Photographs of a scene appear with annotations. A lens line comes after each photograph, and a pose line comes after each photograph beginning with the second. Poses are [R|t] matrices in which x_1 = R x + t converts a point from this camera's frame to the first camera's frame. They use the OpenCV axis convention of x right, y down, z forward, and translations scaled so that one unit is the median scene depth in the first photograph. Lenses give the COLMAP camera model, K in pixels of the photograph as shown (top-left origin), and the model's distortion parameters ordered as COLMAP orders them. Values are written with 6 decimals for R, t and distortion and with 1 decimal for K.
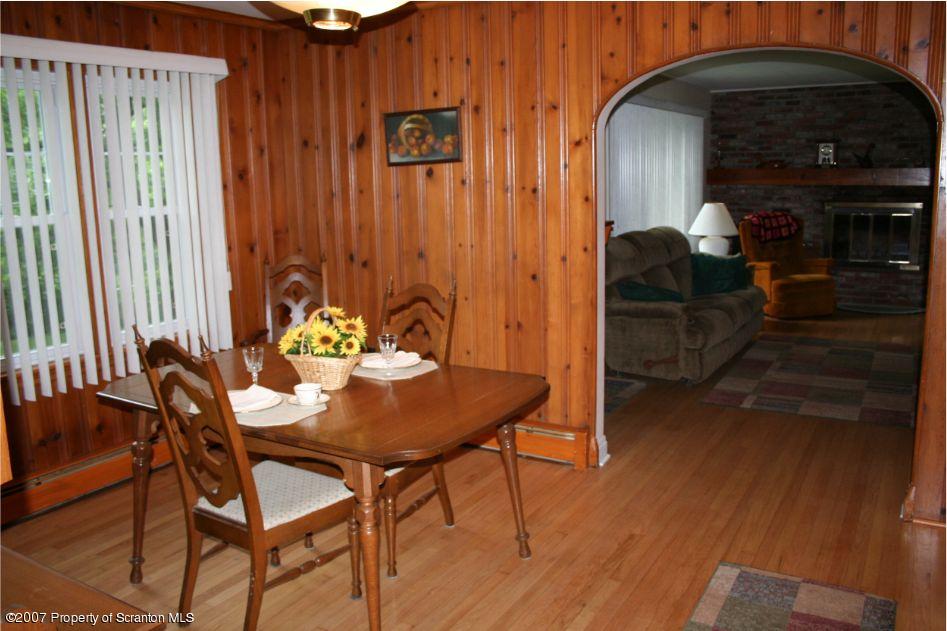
lens RADIAL K [[775.6, 0, 473.5], [0, 775.6, 315.5], [0, 0, 1]] dist [-0.162252, 0.131697]
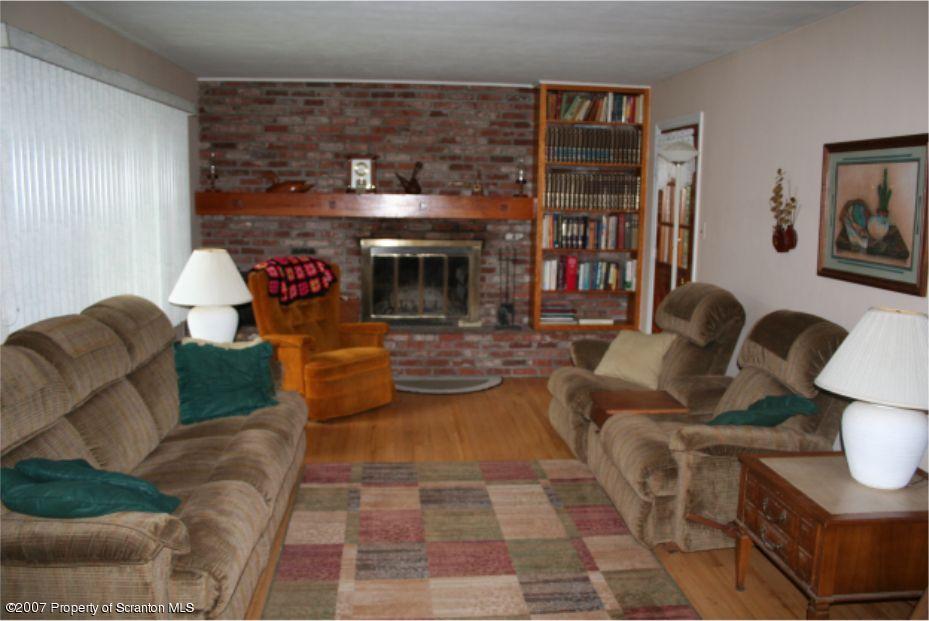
lens RADIAL K [[760.9, 0, 464.5], [0, 760.9, 310.5], [0, 0, 1]] dist [-0.162252, 0.131697]
pose [[0.804129, -0.051289, 0.592238, 0.109203], [0.069266, 0.997569, -0.007656, -0.070385], [-0.590405, 0.047178, 0.805727, 0.354037]]
